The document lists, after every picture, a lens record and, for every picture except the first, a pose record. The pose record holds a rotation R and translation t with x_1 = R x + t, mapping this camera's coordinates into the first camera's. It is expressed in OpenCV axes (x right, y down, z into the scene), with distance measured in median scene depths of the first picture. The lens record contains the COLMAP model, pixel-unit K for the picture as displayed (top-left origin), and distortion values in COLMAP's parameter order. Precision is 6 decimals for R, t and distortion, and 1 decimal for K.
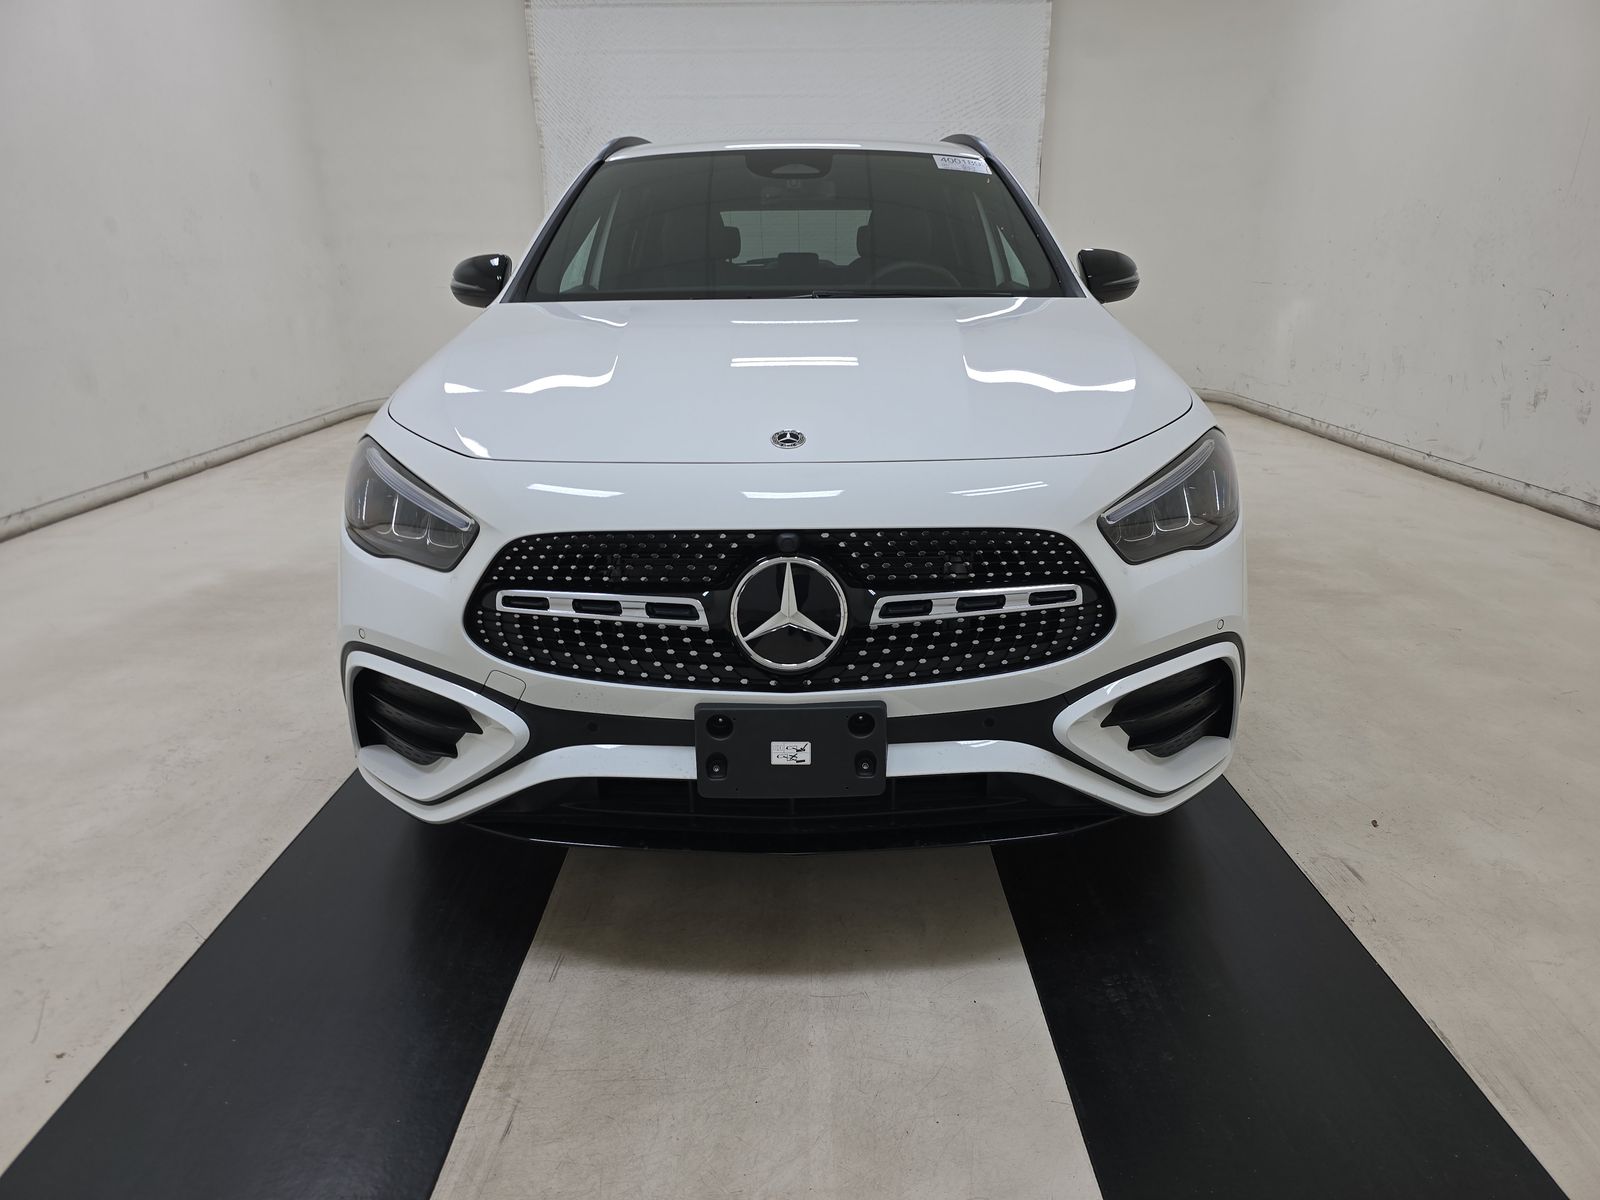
lens RADIAL K [[1076.0, 0, 812.1], [0, 1076.0, 598.9], [0, 0, 1]] dist [0.024650, -0.014164]
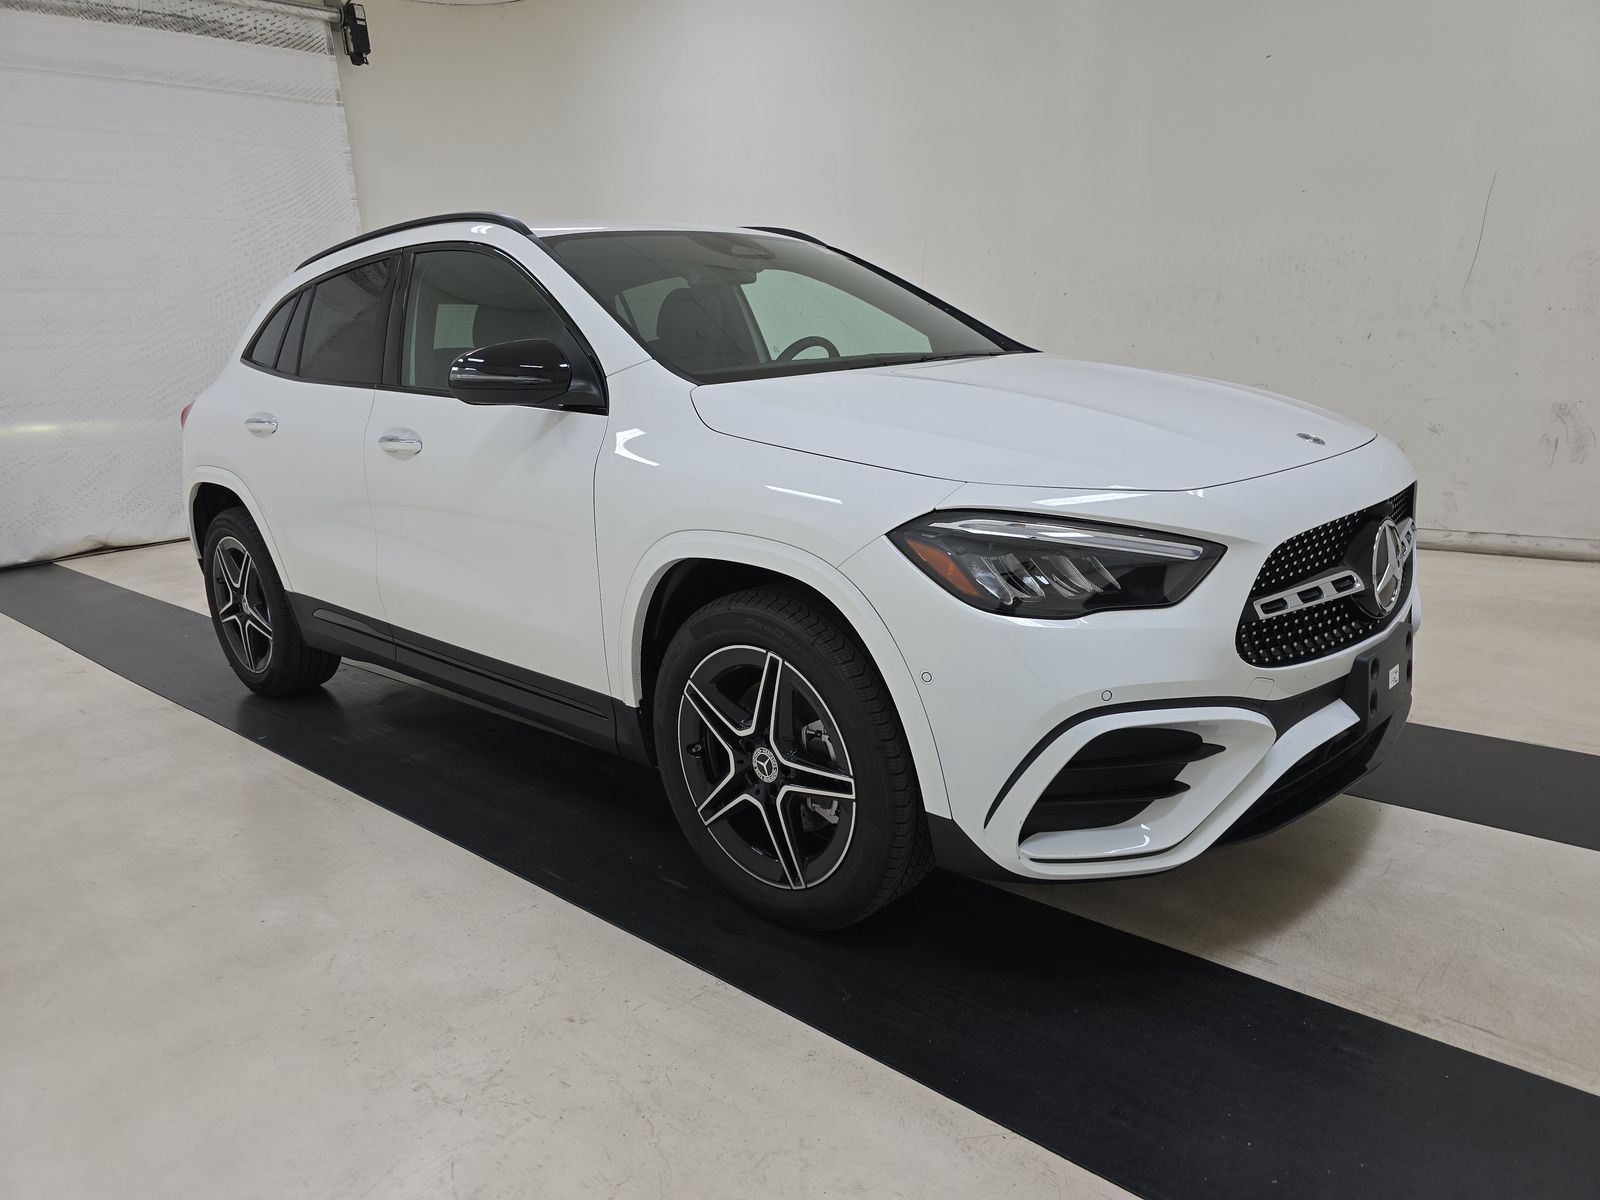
lens RADIAL K [[1076.0, 0, 812.9], [0, 1076.0, 603.9], [0, 0, 1]] dist [0.024650, -0.014164]
pose [[0.669289, -0.190166, 0.718255, -1.246645], [0.258655, 0.965858, 0.014699, -0.124586], [-0.696527, 0.175942, 0.695625, 0.509602]]
